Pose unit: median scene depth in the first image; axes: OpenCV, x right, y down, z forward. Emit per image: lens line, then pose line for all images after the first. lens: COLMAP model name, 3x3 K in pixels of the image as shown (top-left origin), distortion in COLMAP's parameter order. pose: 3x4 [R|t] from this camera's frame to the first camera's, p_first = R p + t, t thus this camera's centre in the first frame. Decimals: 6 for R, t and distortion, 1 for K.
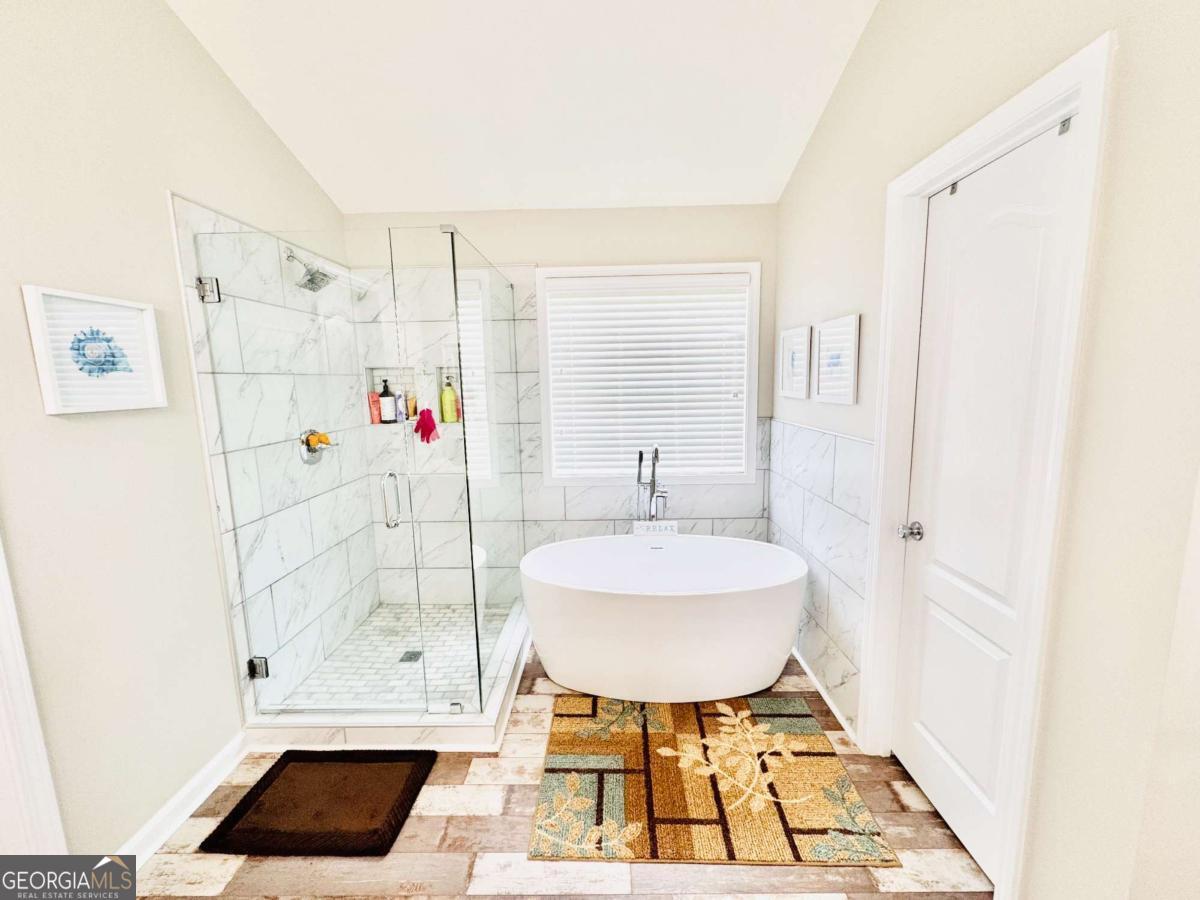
lens RADIAL K [[480.3, 0, 592.1], [0, 480.3, 446.2], [0, 0, 1]] dist [0.001614, -0.000012]
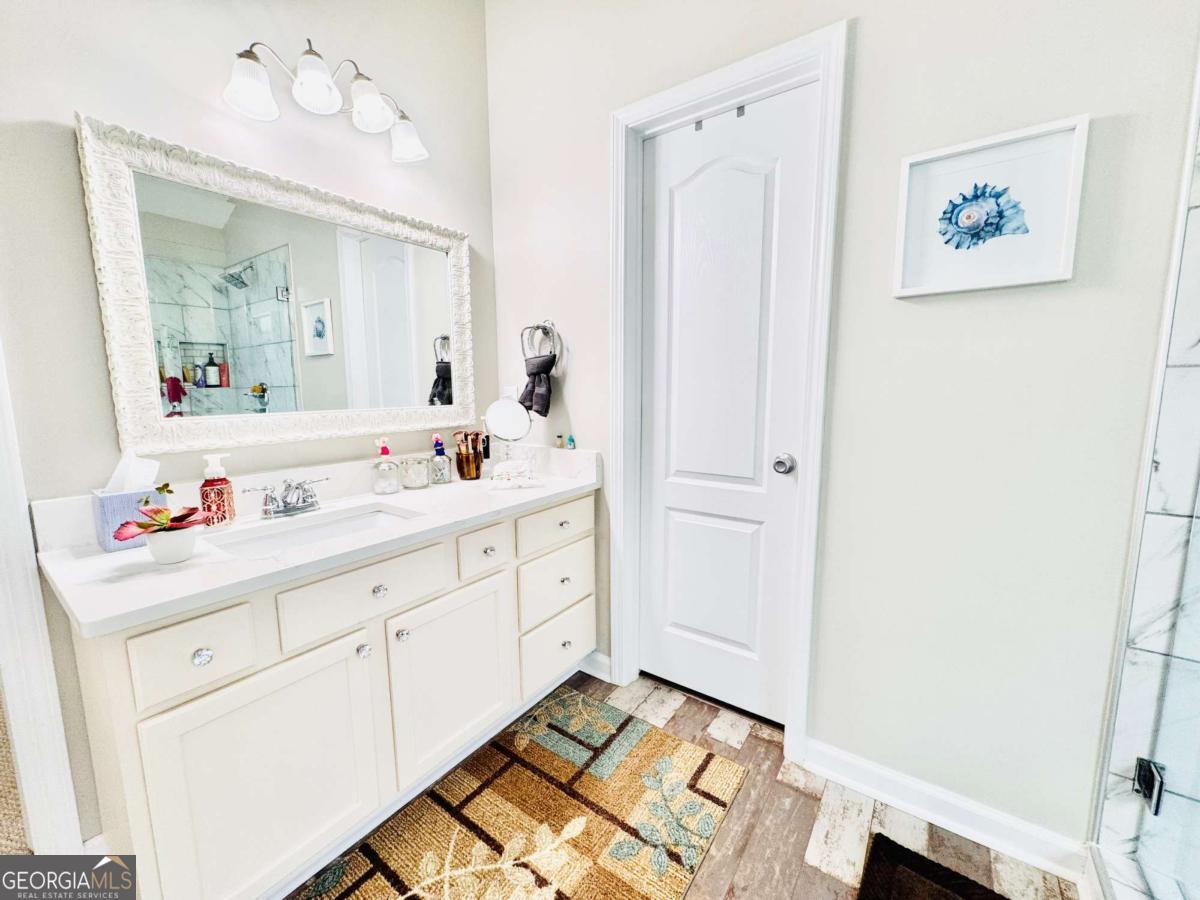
lens RADIAL K [[480.3, 0, 596.3], [0, 480.3, 449.2], [0, 0, 1]] dist [0.001614, -0.000012]
pose [[-0.563508, 0.133726, -0.815215, 0.032761], [-0.093784, 0.970076, 0.223957, 0.058408], [0.820770, 0.202656, -0.534104, 0.925769]]
